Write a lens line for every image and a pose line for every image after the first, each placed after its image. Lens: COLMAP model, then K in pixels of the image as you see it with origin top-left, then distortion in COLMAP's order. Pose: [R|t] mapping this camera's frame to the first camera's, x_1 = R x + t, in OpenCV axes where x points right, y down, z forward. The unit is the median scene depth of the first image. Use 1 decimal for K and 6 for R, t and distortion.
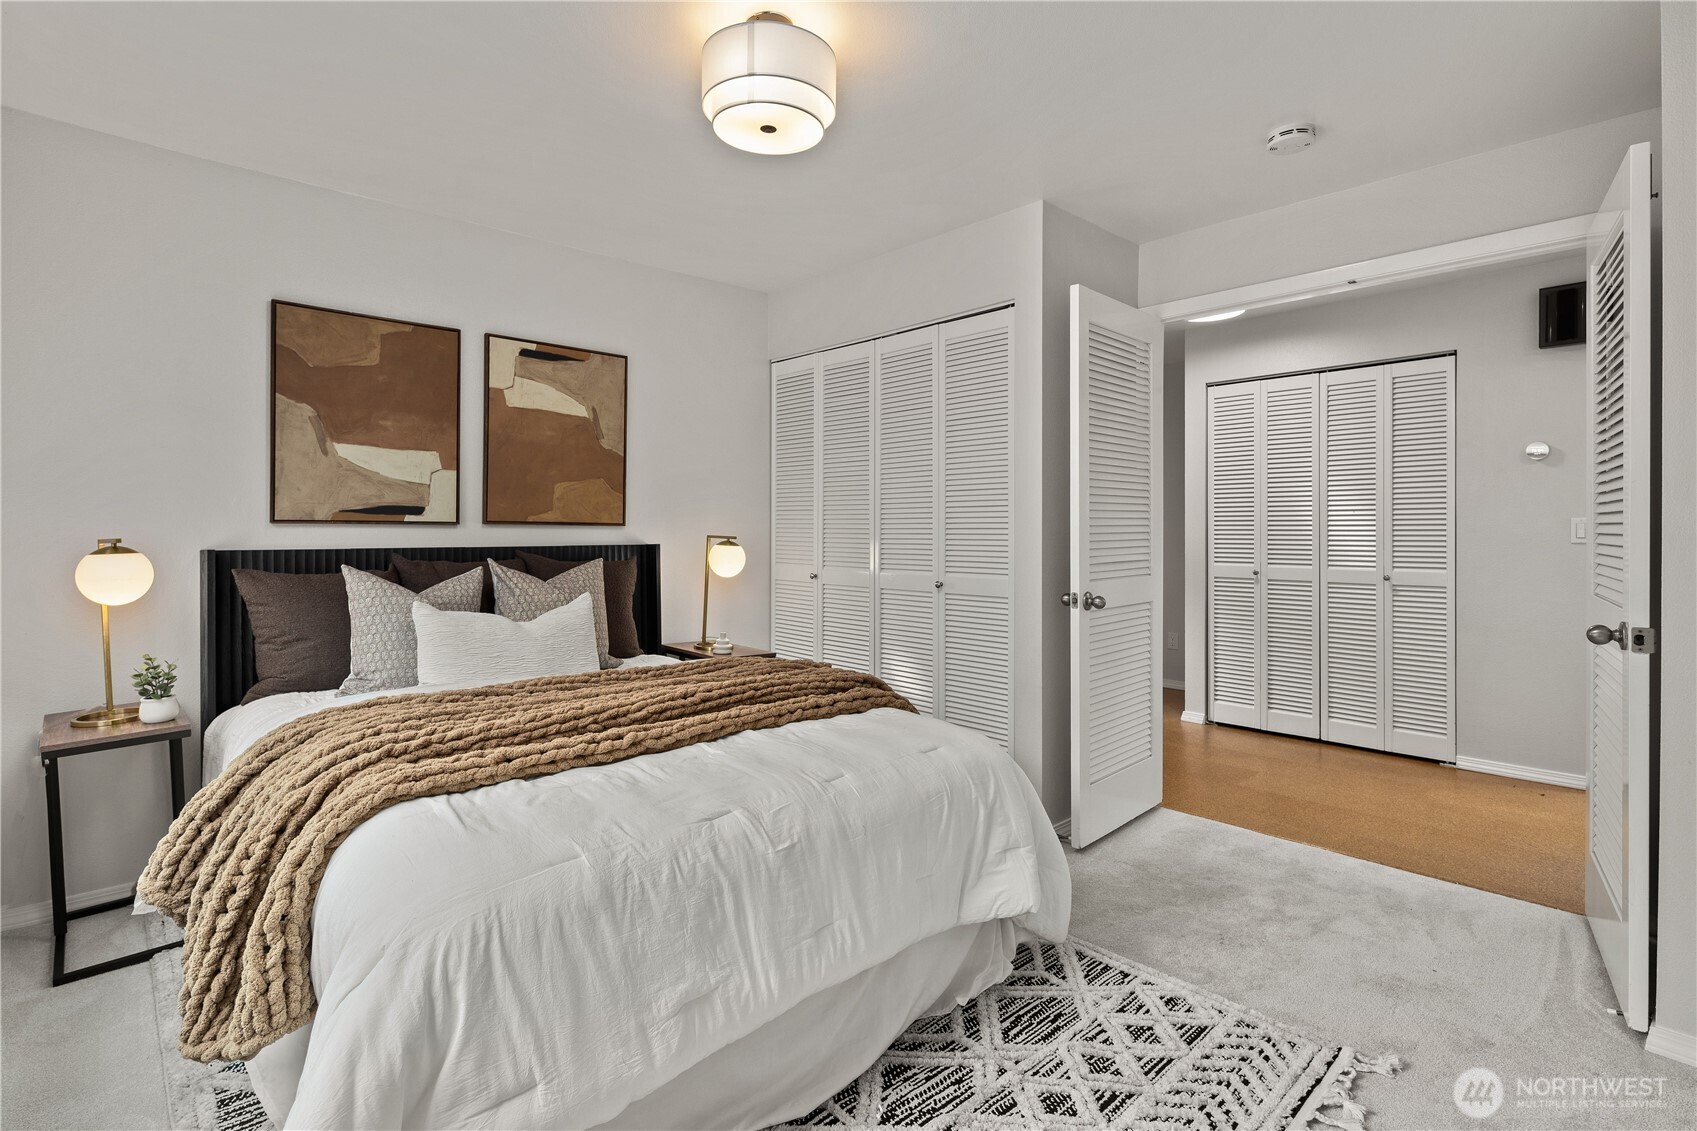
lens RADIAL K [[829.2, 0, 844.3], [0, 829.2, 524.6], [0, 0, 1]] dist [0.003208, -0.000403]
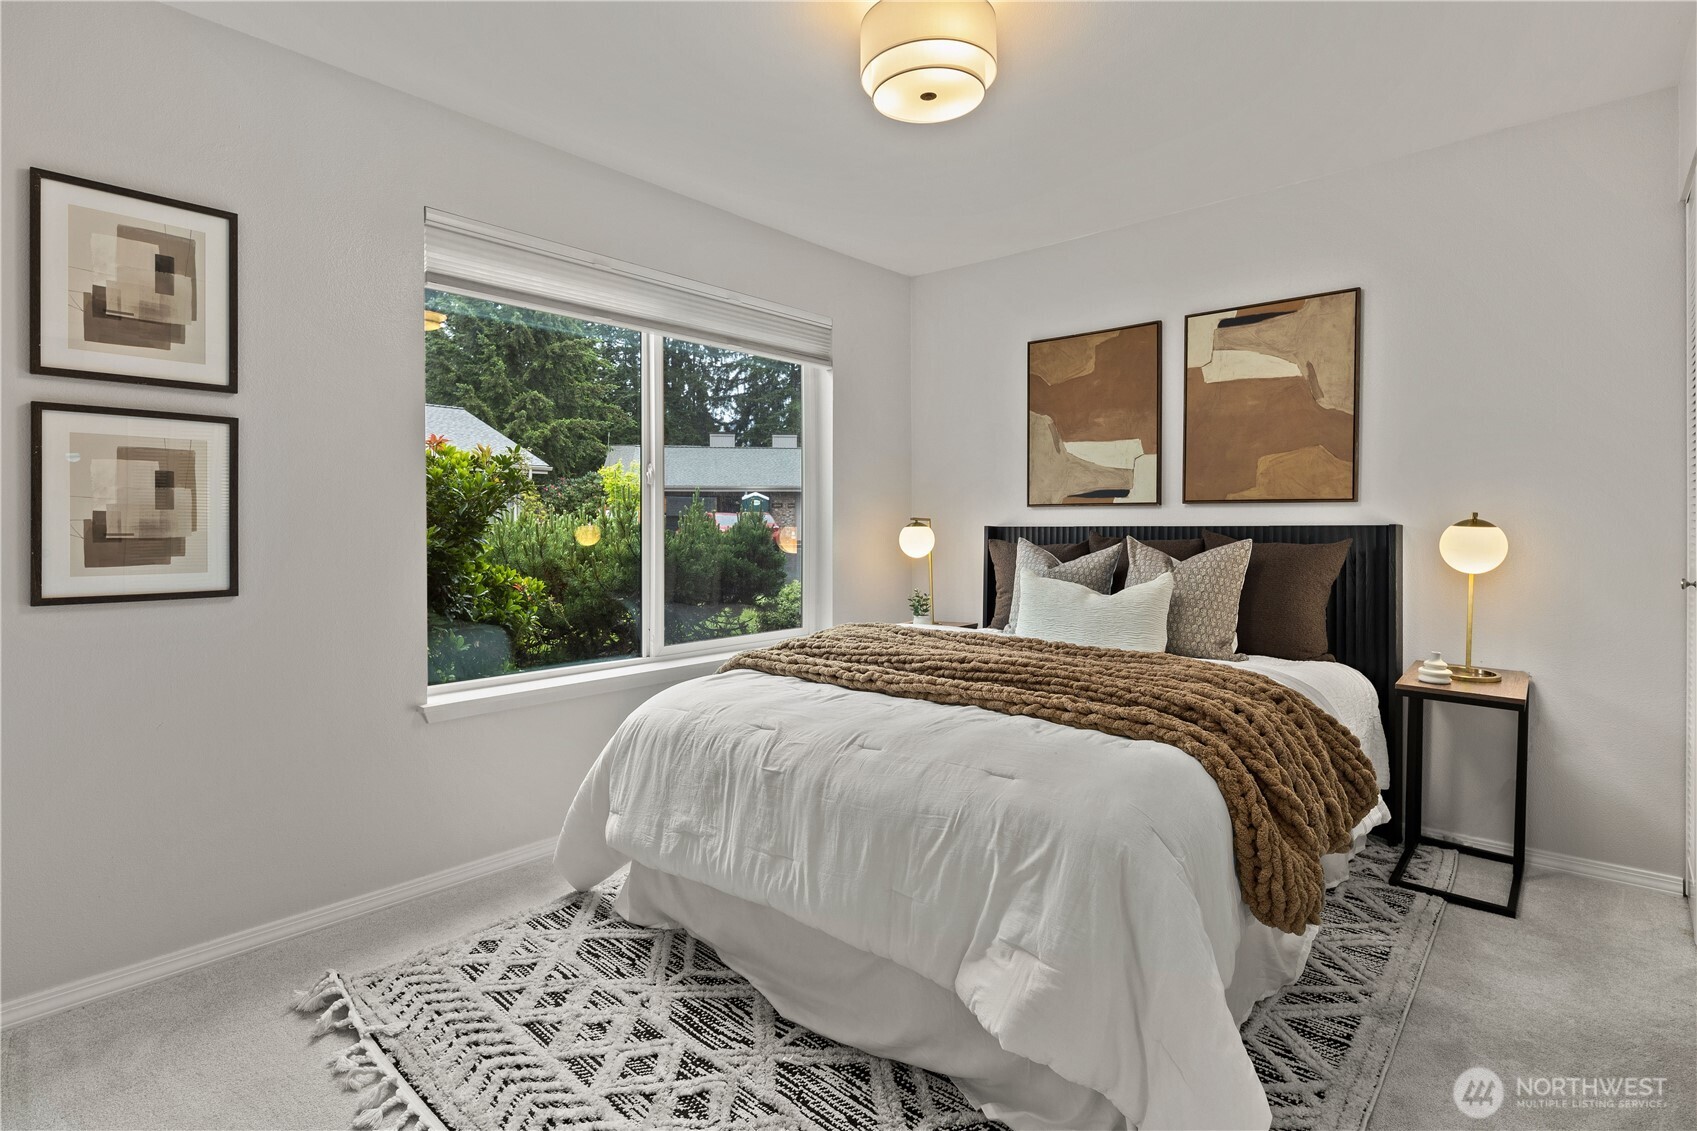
lens RADIAL K [[819.0, 0, 854.7], [0, 819.0, 538.2], [0, 0, 1]] dist [-0.002840, -0.000500]
pose [[0.105914, 0.012777, -0.994293, 0.602352], [0.009207, 0.999862, 0.013829, 0.027592], [0.994333, -0.010620, 0.105782, 0.561237]]
